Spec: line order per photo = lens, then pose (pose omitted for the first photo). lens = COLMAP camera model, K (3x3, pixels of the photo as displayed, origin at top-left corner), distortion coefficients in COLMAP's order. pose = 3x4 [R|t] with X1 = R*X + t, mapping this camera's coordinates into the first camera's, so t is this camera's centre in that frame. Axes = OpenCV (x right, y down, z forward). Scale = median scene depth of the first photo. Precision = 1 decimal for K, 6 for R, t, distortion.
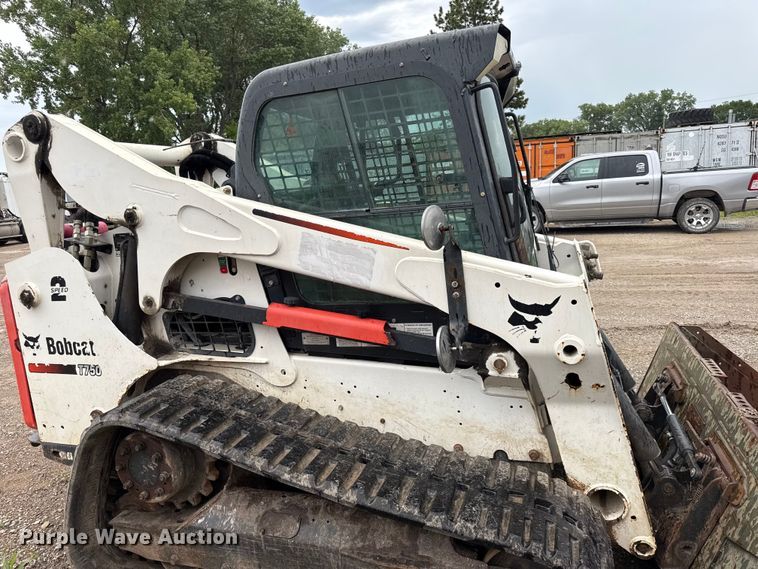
lens RADIAL K [[533.3, 0, 377.0], [0, 533.3, 282.5], [0, 0, 1]] dist [0.053466, -0.064327]
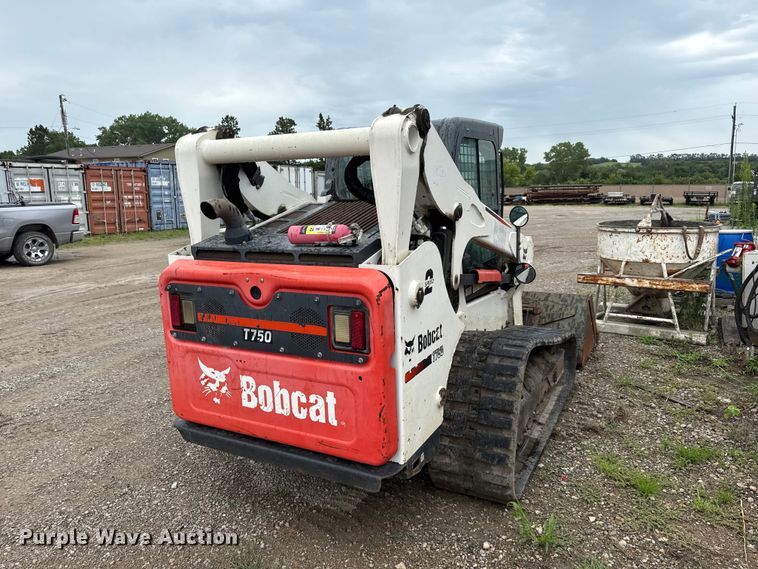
lens RADIAL K [[533.3, 0, 384.9], [0, 533.3, 282.7], [0, 0, 1]] dist [0.053466, -0.064327]
pose [[0.160269, -0.105752, 0.981392, -1.620328], [0.183367, 0.980128, 0.075670, -0.079023], [-0.969892, 0.167827, 0.176476, 0.910949]]
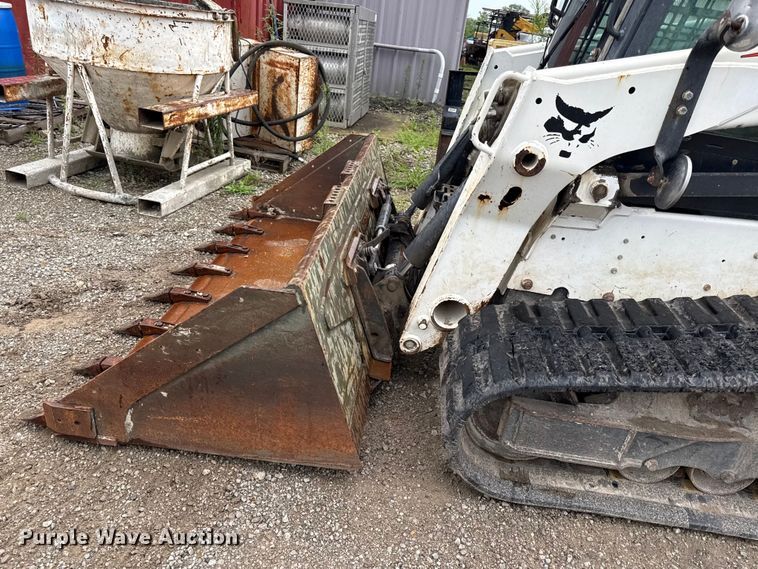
lens RADIAL K [[531.1, 0, 384.5], [0, 531.1, 290.6], [0, 0, 1]] dist [0.056945, -0.067610]
pose [[-0.969874, 0.061699, -0.235663, 0.752951], [-0.097288, 0.788799, 0.606904, -0.249017], [0.223336, 0.611547, -0.759033, 1.794757]]
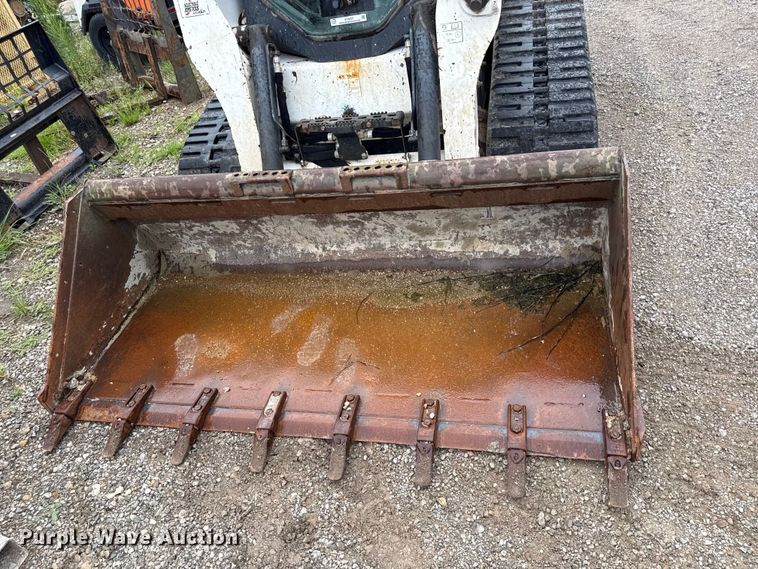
lens RADIAL K [[531.1, 0, 383.9], [0, 531.1, 278.6], [0, 0, 1]] dist [0.056945, -0.067610]
pose [[0.126044, 0.669954, -0.731625, 1.305077], [0.007368, 0.736854, 0.676012, -0.245417], [0.991997, -0.090598, 0.087939, 0.939050]]
